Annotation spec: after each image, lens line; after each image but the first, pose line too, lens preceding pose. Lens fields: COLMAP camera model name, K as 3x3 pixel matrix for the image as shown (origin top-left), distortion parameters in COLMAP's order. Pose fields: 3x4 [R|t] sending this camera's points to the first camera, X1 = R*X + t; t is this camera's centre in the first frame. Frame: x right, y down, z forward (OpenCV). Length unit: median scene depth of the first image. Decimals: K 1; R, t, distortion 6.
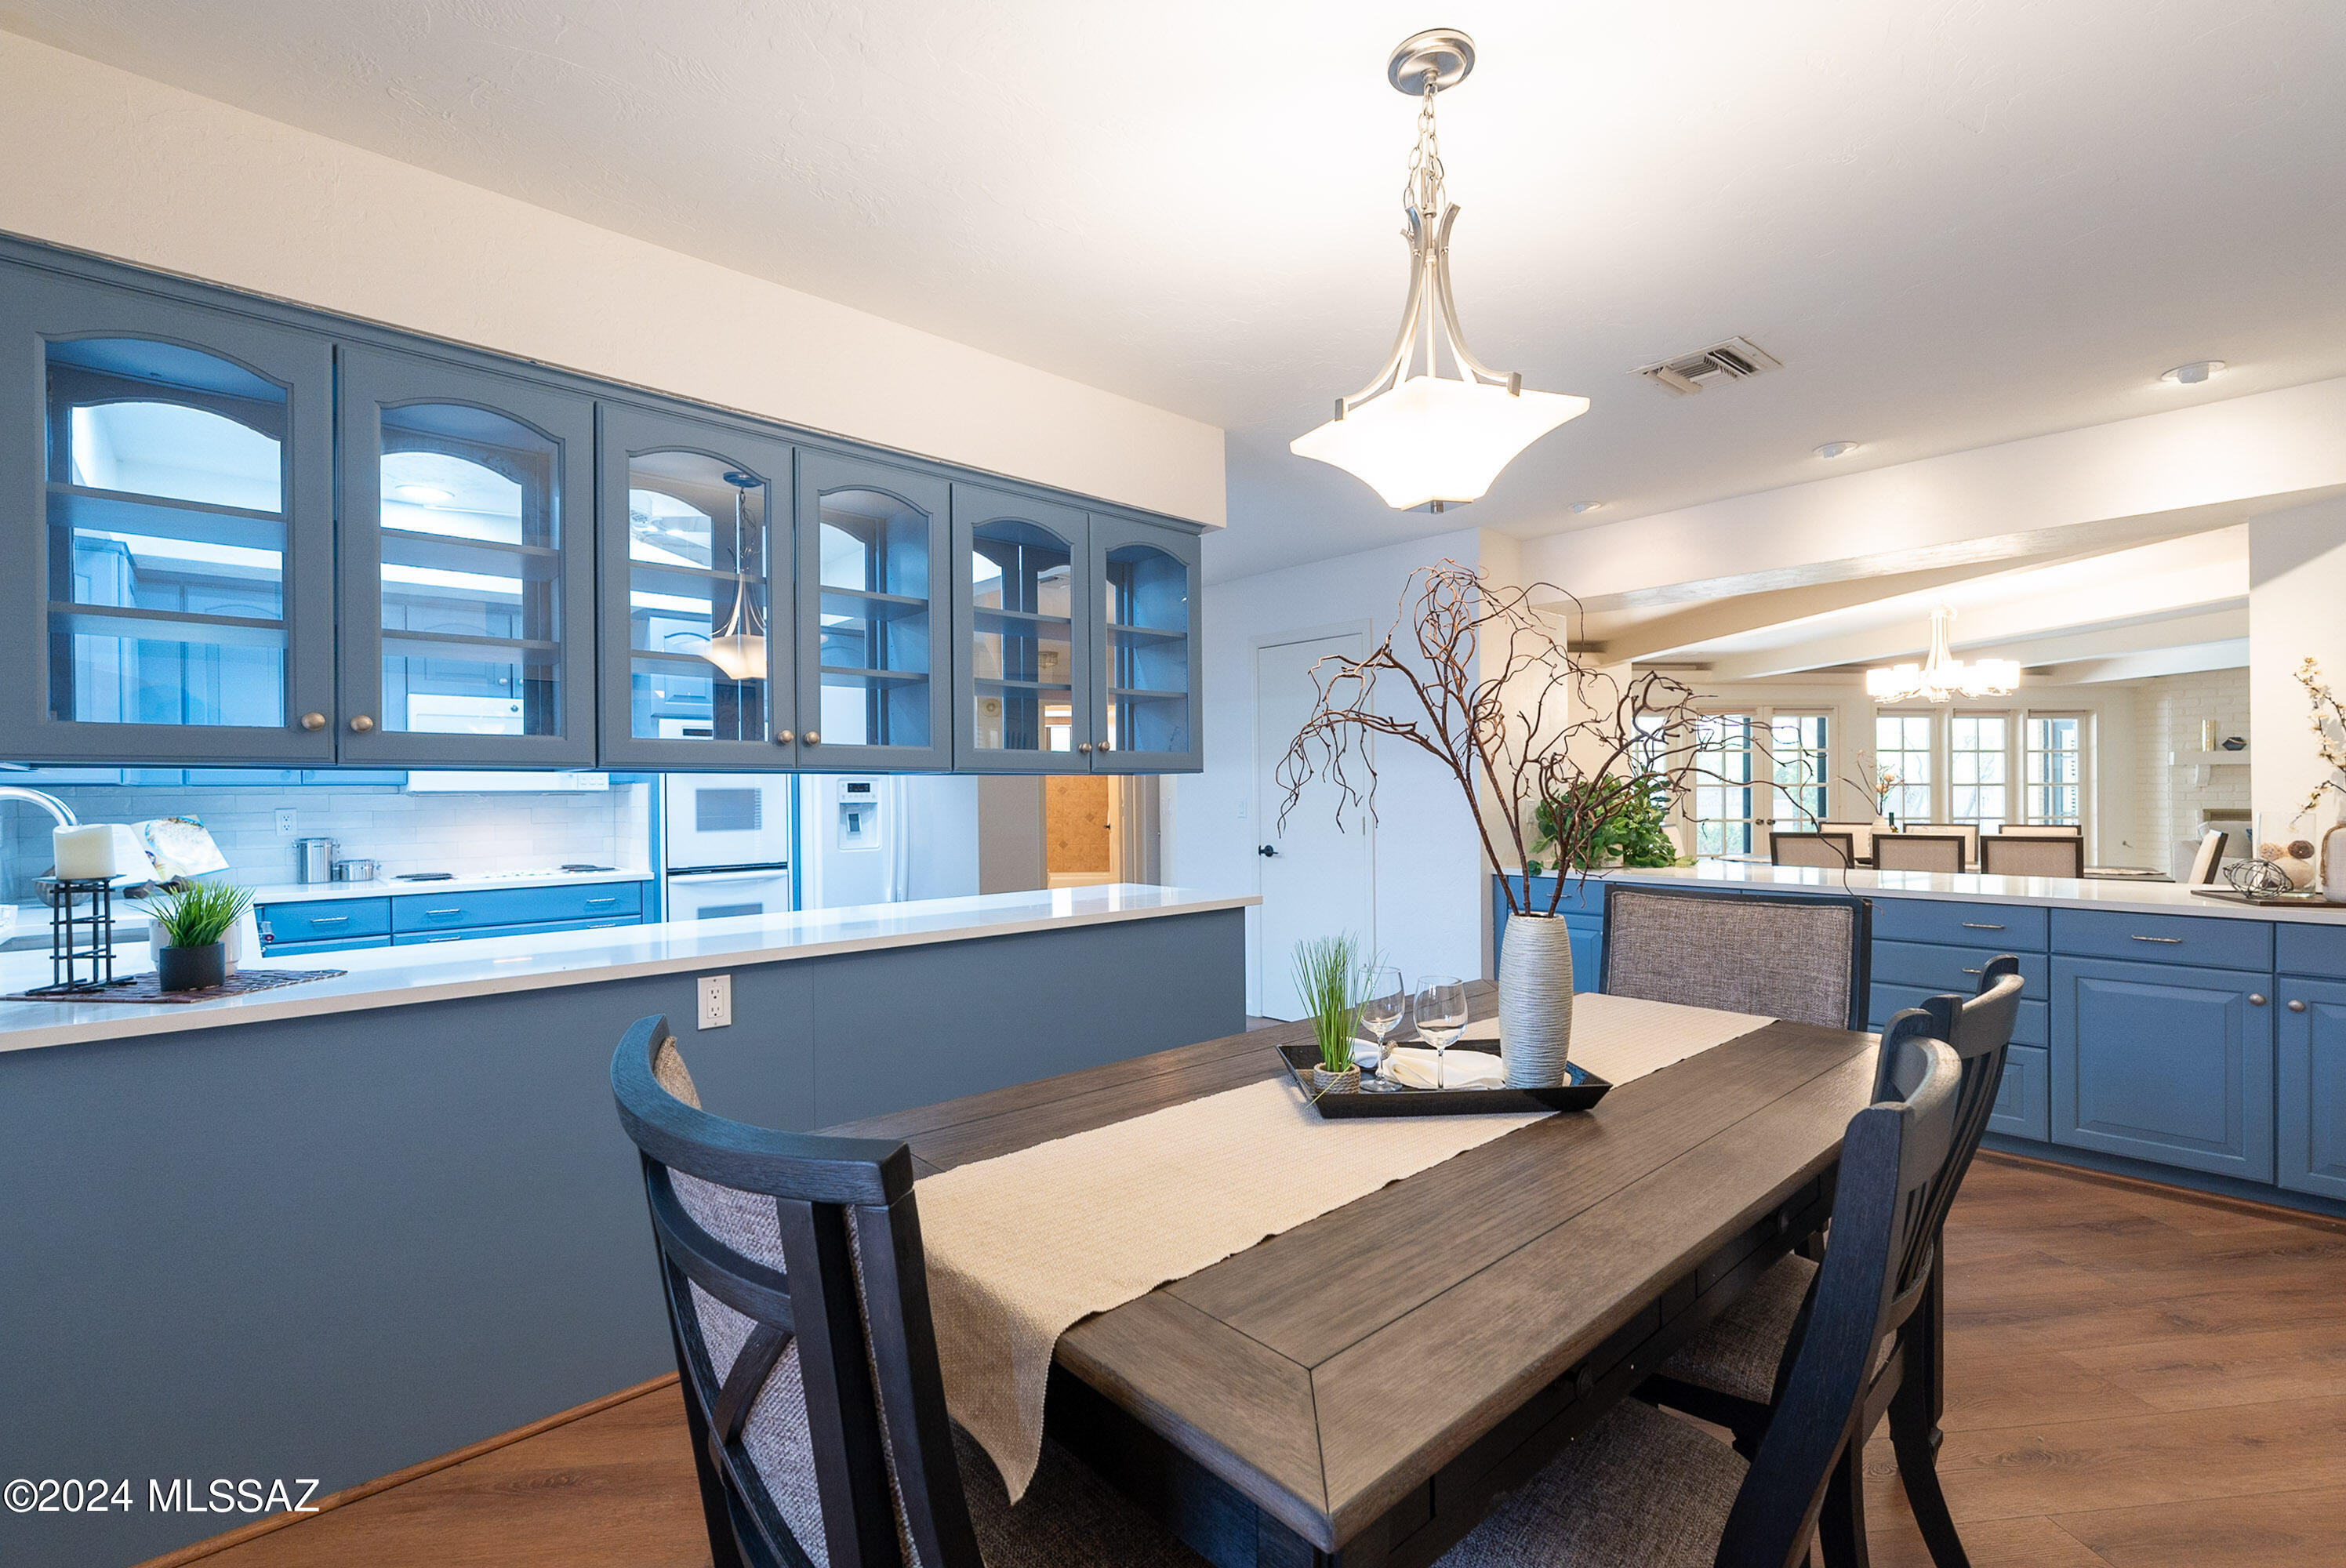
lens RADIAL K [[1032.8, 0, 1161.4], [0, 1032.8, 798.6], [0, 0, 1]] dist [-0.003366, -0.000006]
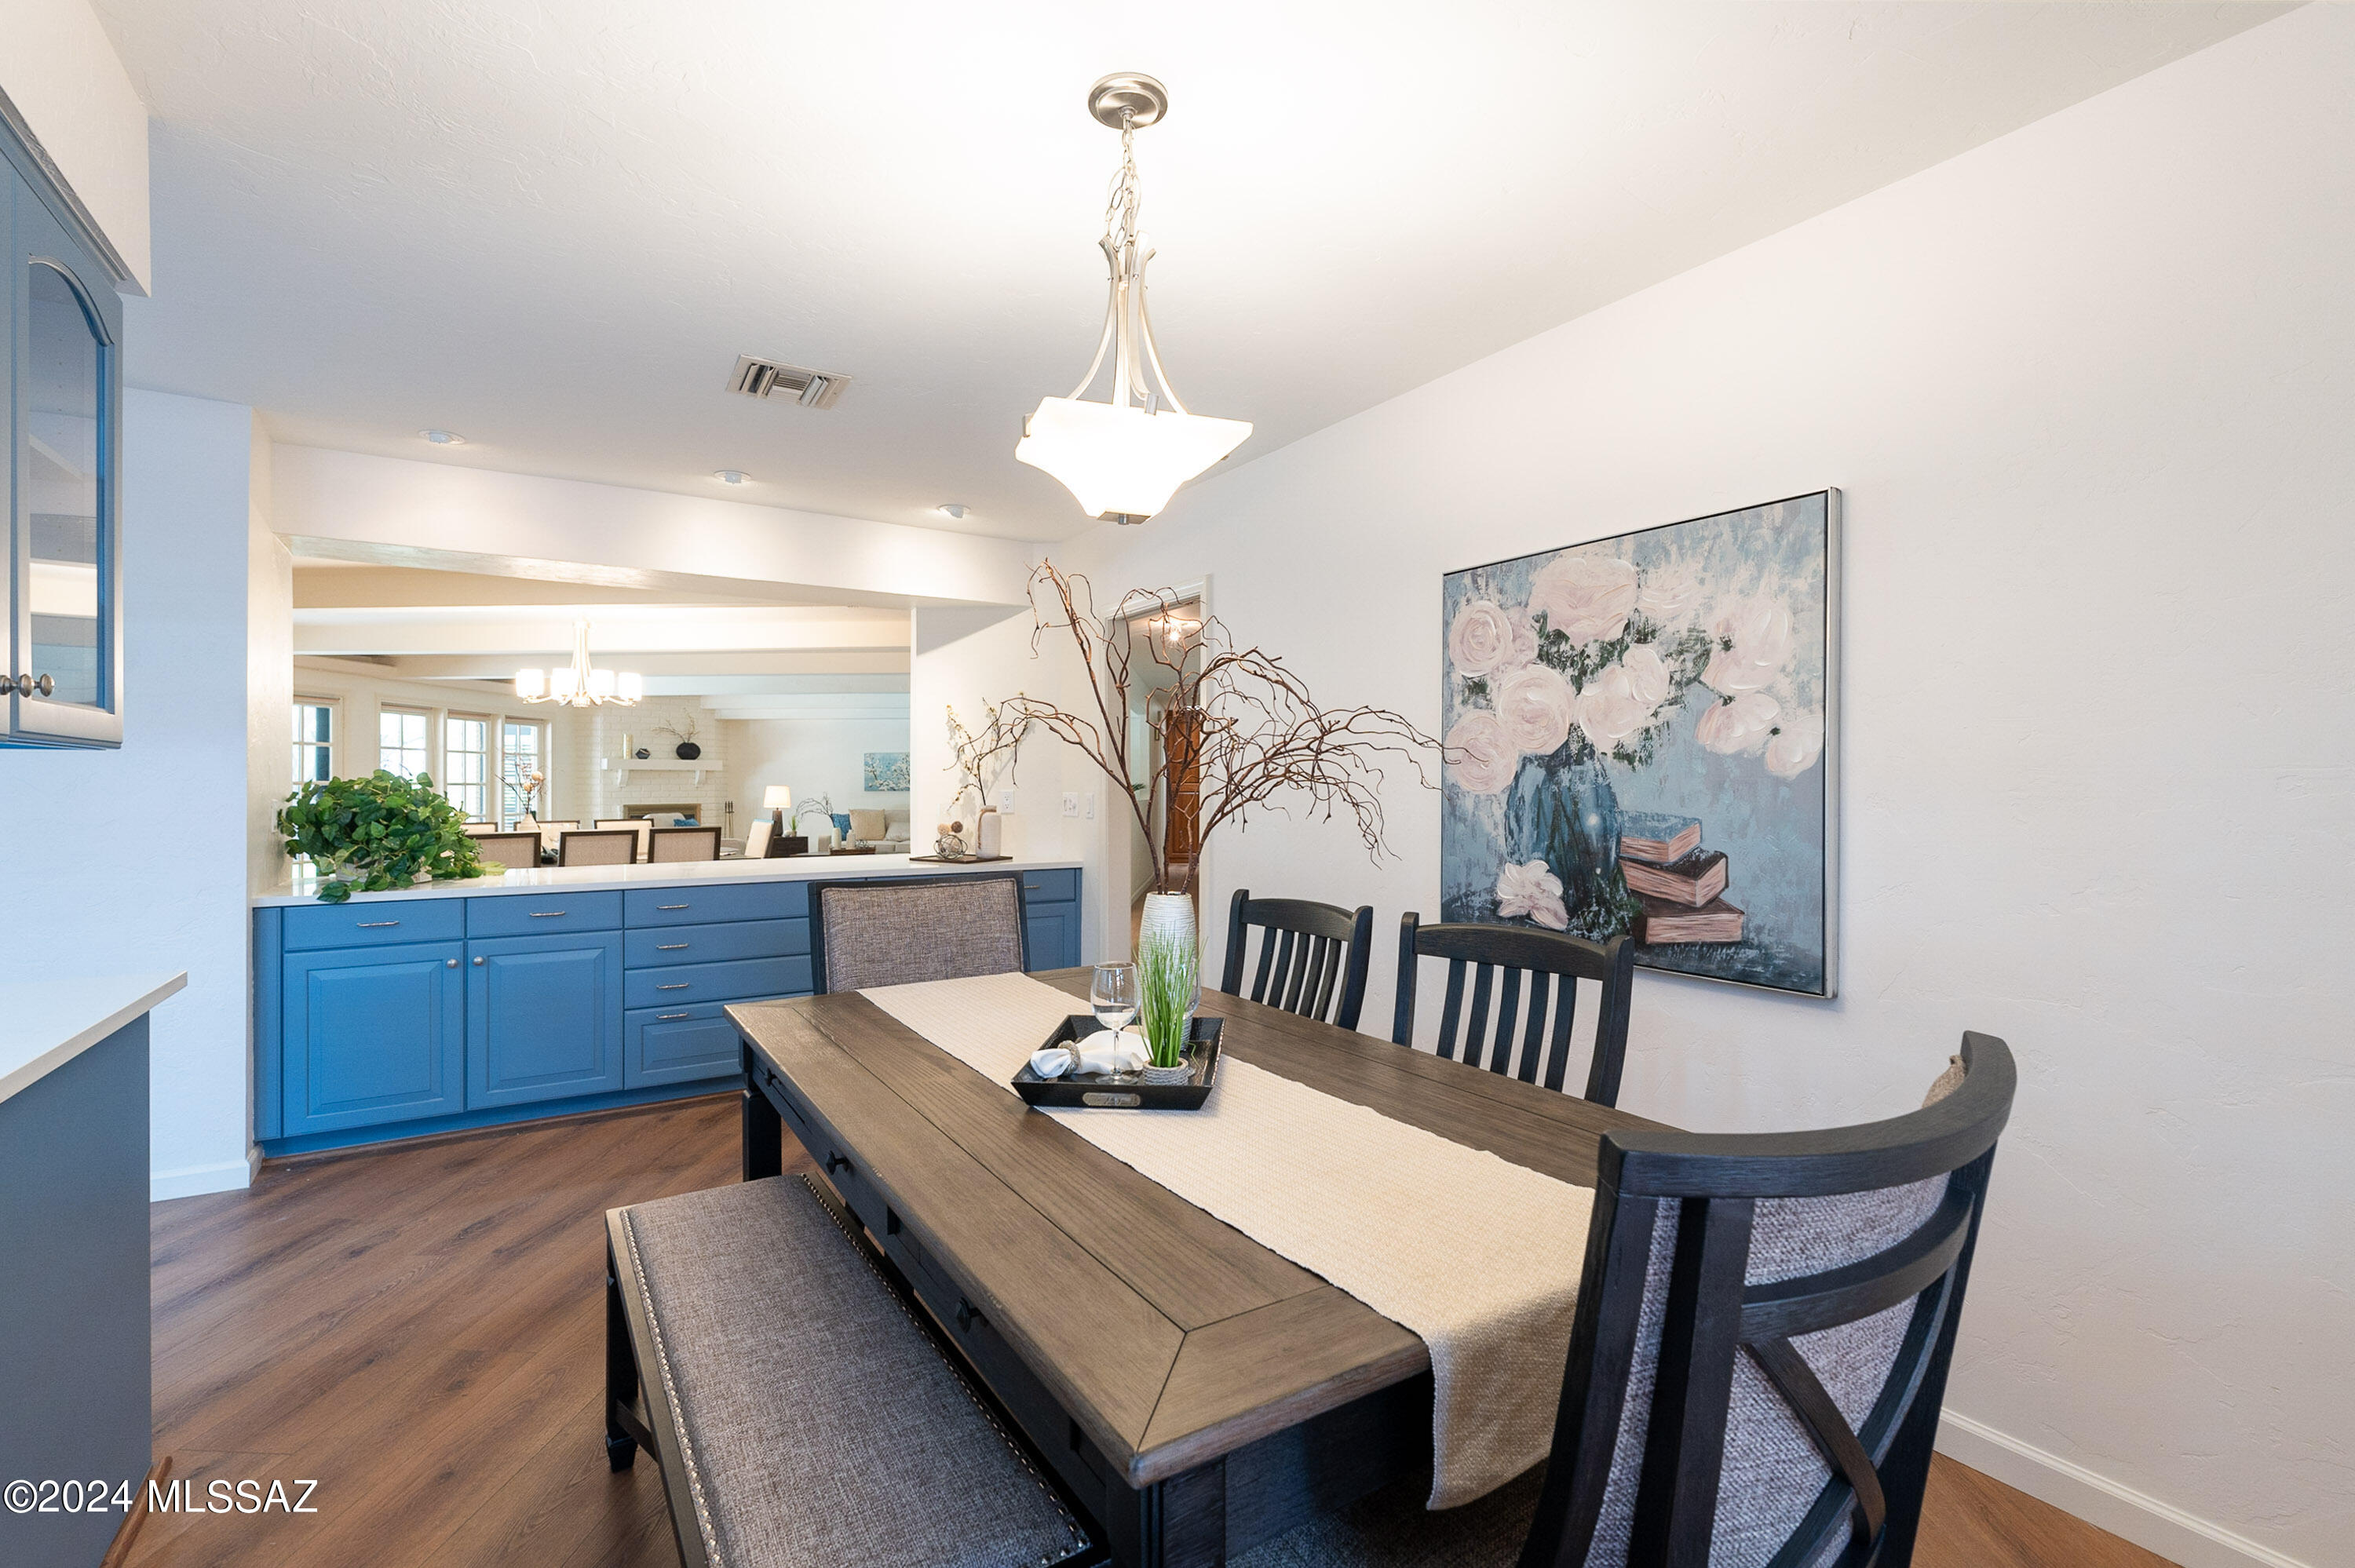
lens RADIAL K [[1040.4, 0, 1169.6], [0, 1040.4, 788.7], [0, 0, 1]] dist [-0.004387, -0.000158]
pose [[0.172910, 0.004368, 0.984928, -0.268987], [0.004571, 0.999976, -0.005237, -0.000150], [-0.984927, 0.005407, 0.172885, 0.267550]]
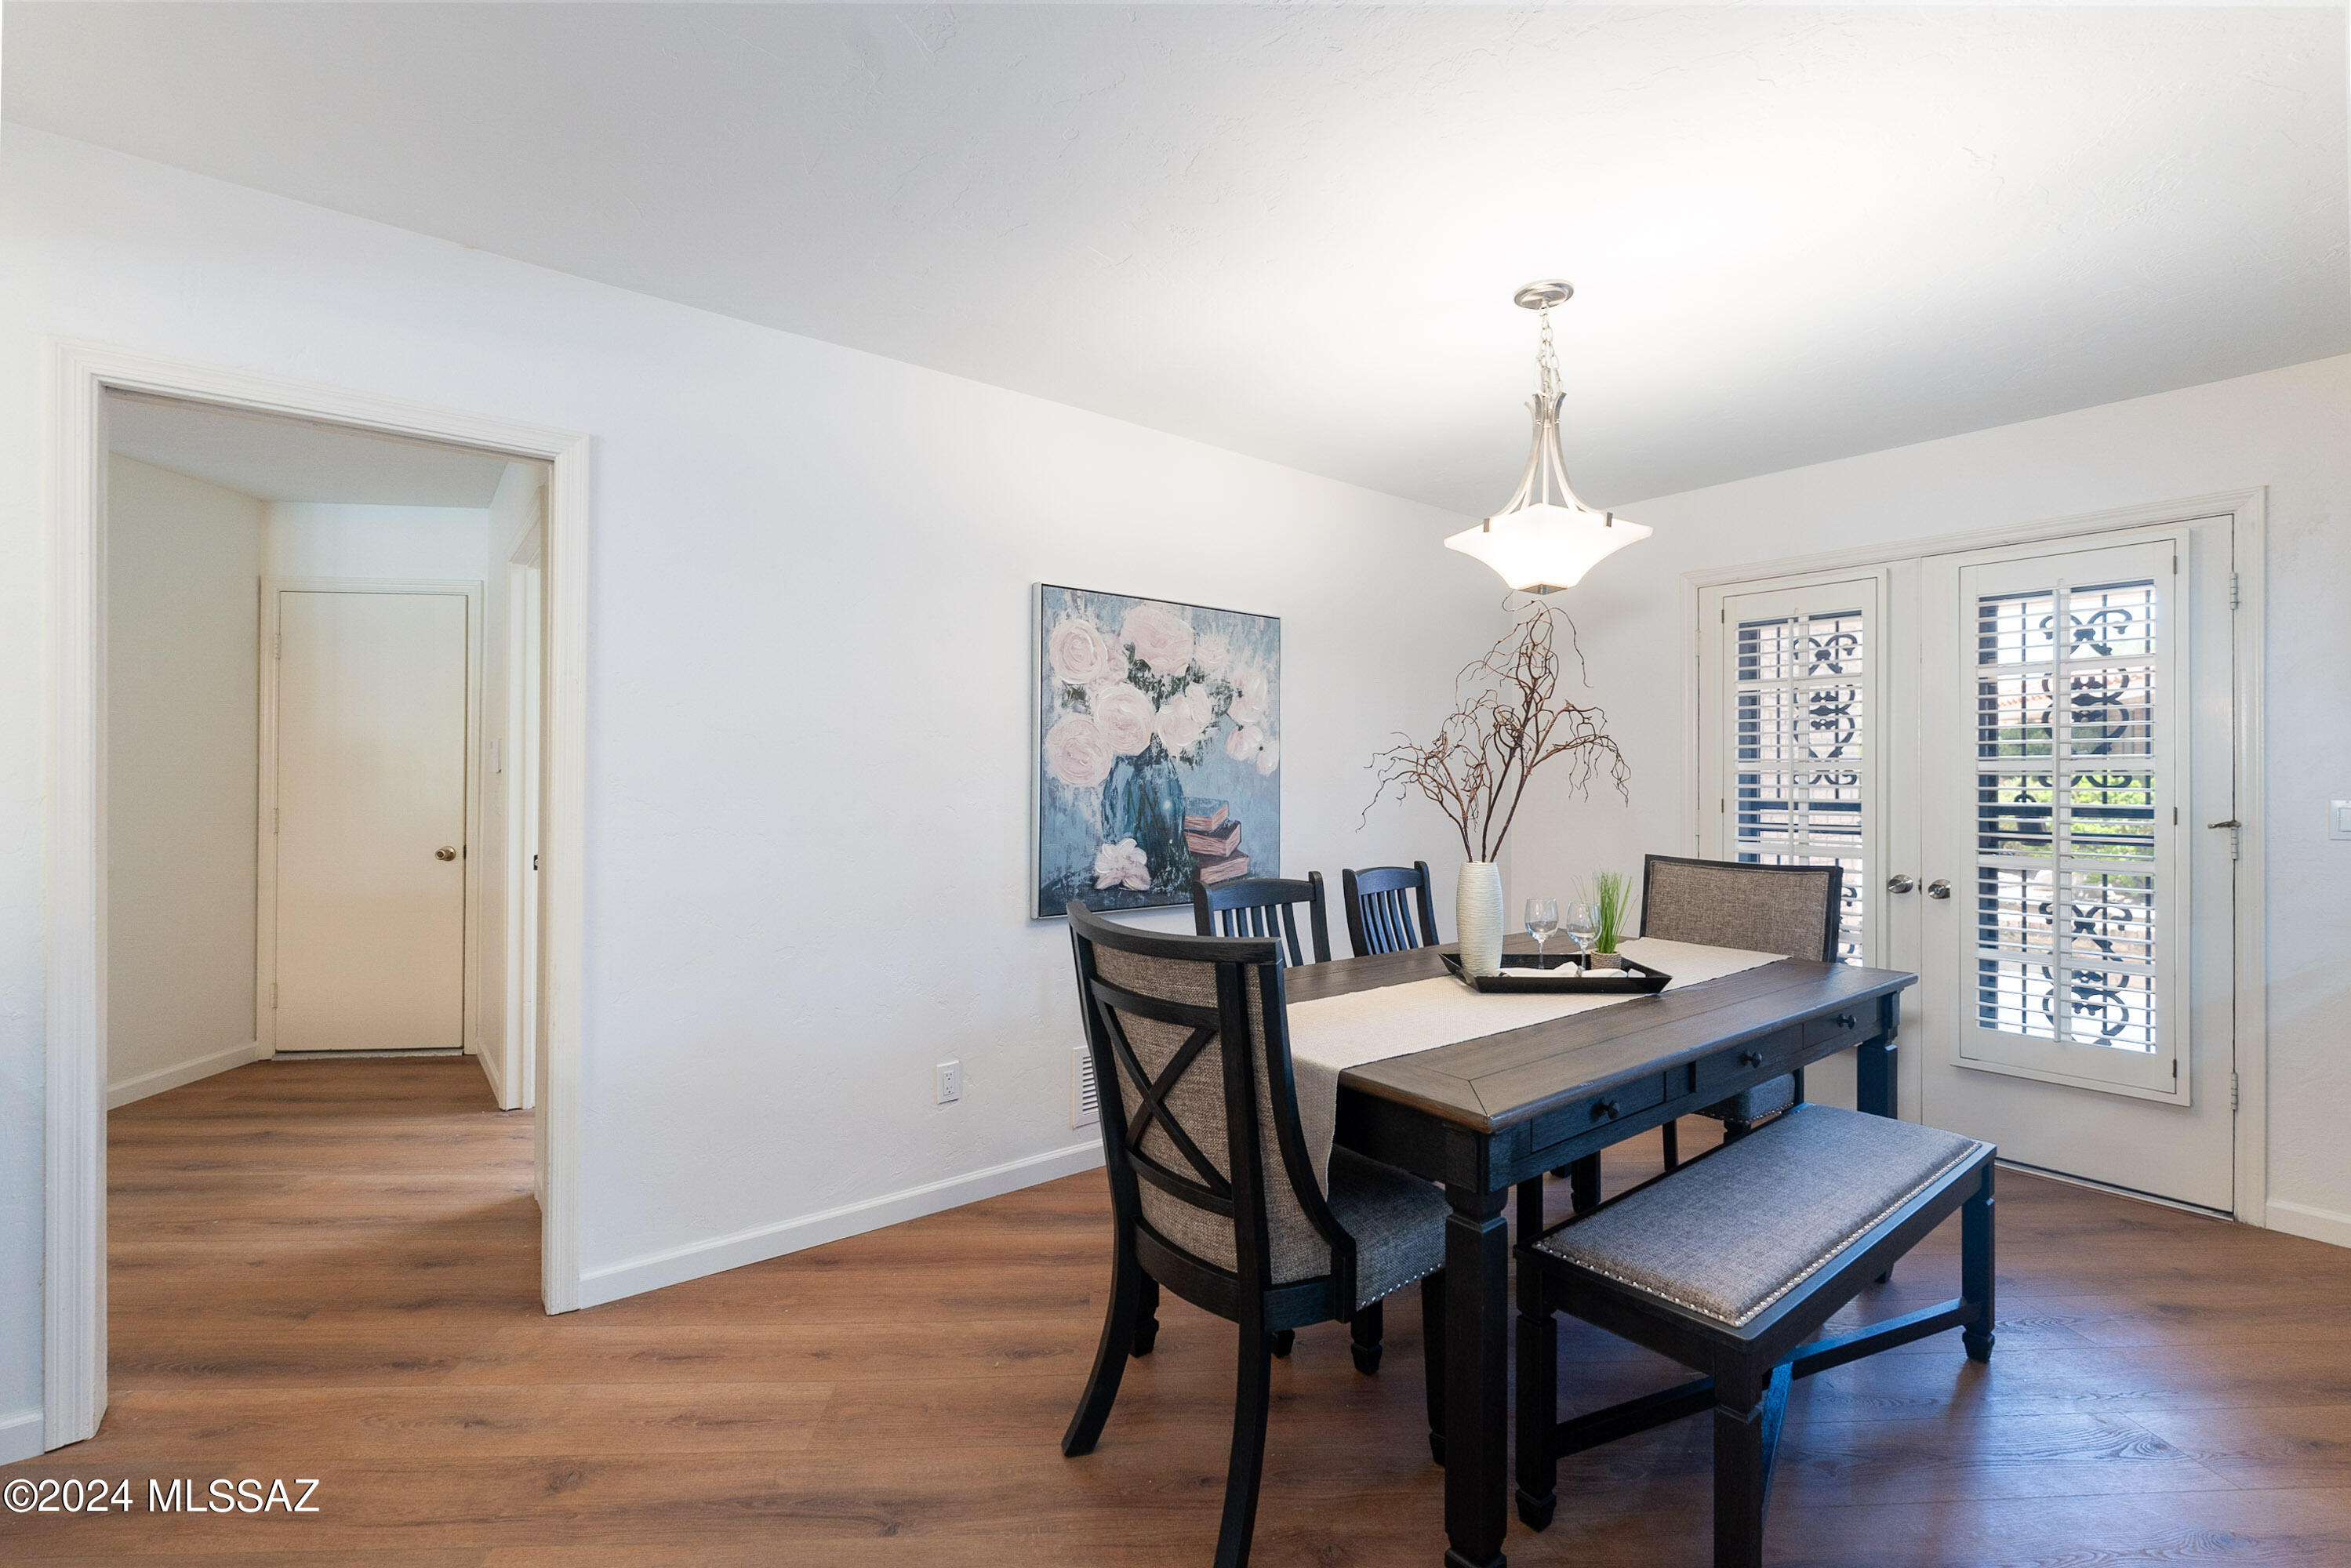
lens RADIAL K [[1074.0, 0, 1184.8], [0, 1074.0, 778.6], [0, 0, 1]] dist [0.001098, 0.000185]
pose [[-0.998938, 0.004605, 0.045834, 0.249539], [0.004872, 0.999972, 0.005721, -0.008607], [-0.045806, 0.005938, -0.998933, 0.904395]]
